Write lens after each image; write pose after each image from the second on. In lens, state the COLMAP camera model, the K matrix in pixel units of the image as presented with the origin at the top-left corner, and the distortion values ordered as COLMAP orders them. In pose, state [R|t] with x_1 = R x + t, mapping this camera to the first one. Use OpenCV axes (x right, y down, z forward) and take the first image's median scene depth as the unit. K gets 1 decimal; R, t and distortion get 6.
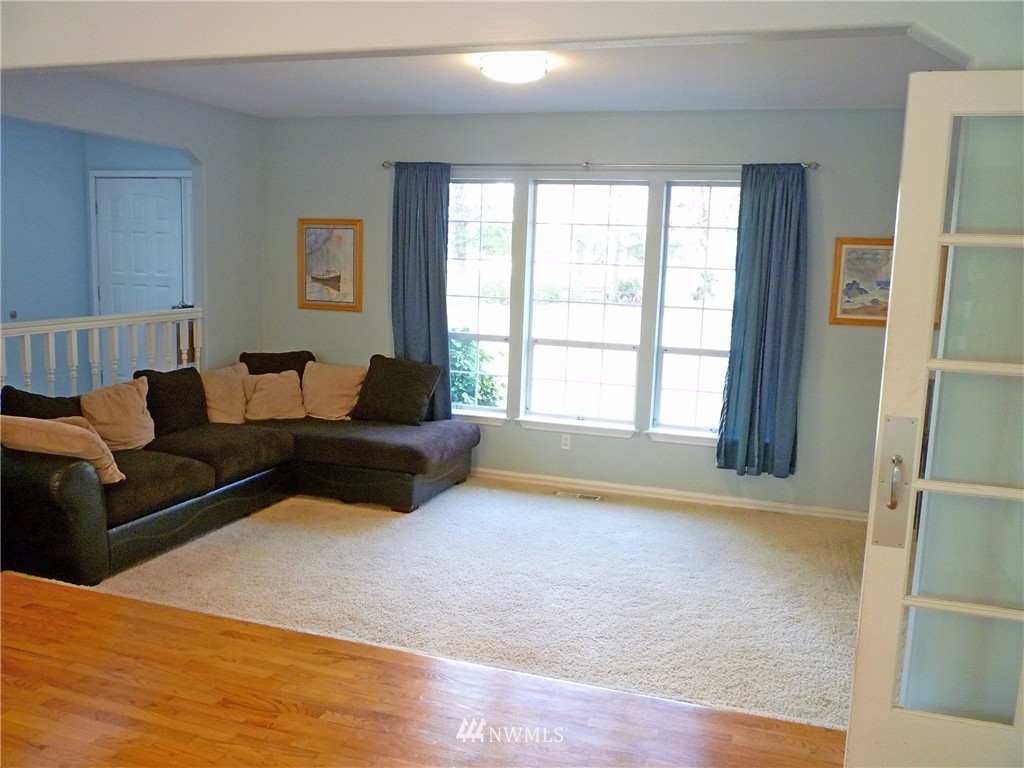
lens RADIAL K [[895.6, 0, 516.6], [0, 895.6, 388.8], [0, 0, 1]] dist [-0.050861, 0.020616]
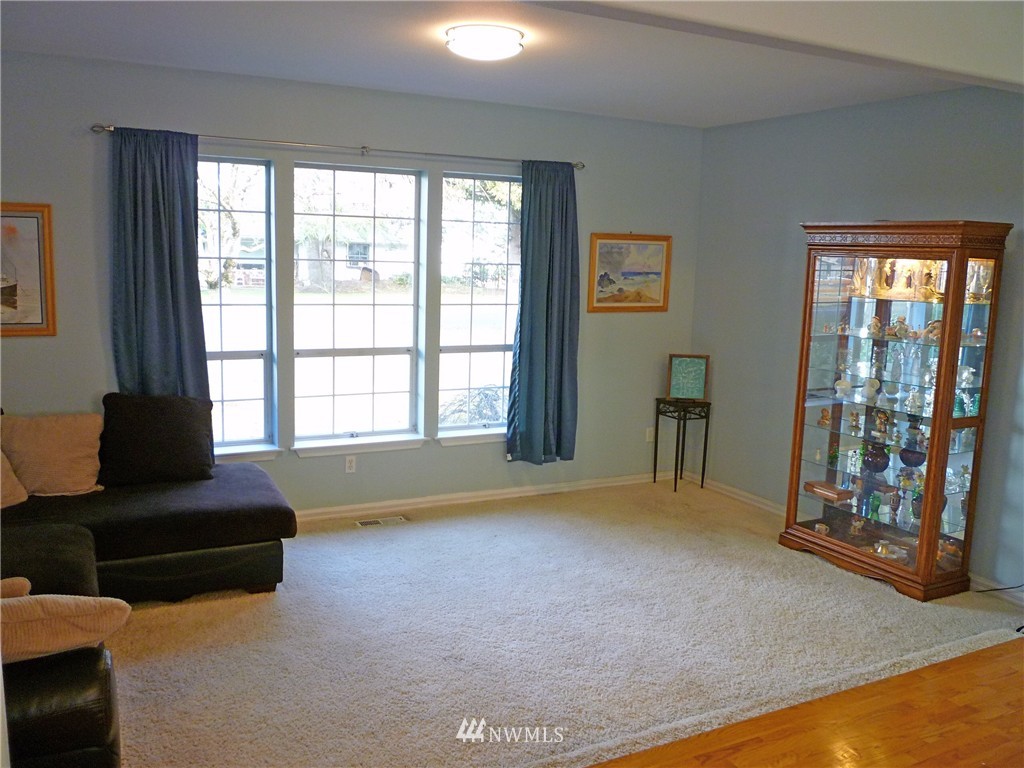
lens RADIAL K [[895.6, 0, 515.5], [0, 895.6, 379.6], [0, 0, 1]] dist [-0.050861, 0.020616]
pose [[0.693107, -0.117272, 0.711231, -0.473800], [0.099301, 0.992804, 0.066929, -0.069747], [-0.713962, 0.024237, 0.699765, 0.284097]]
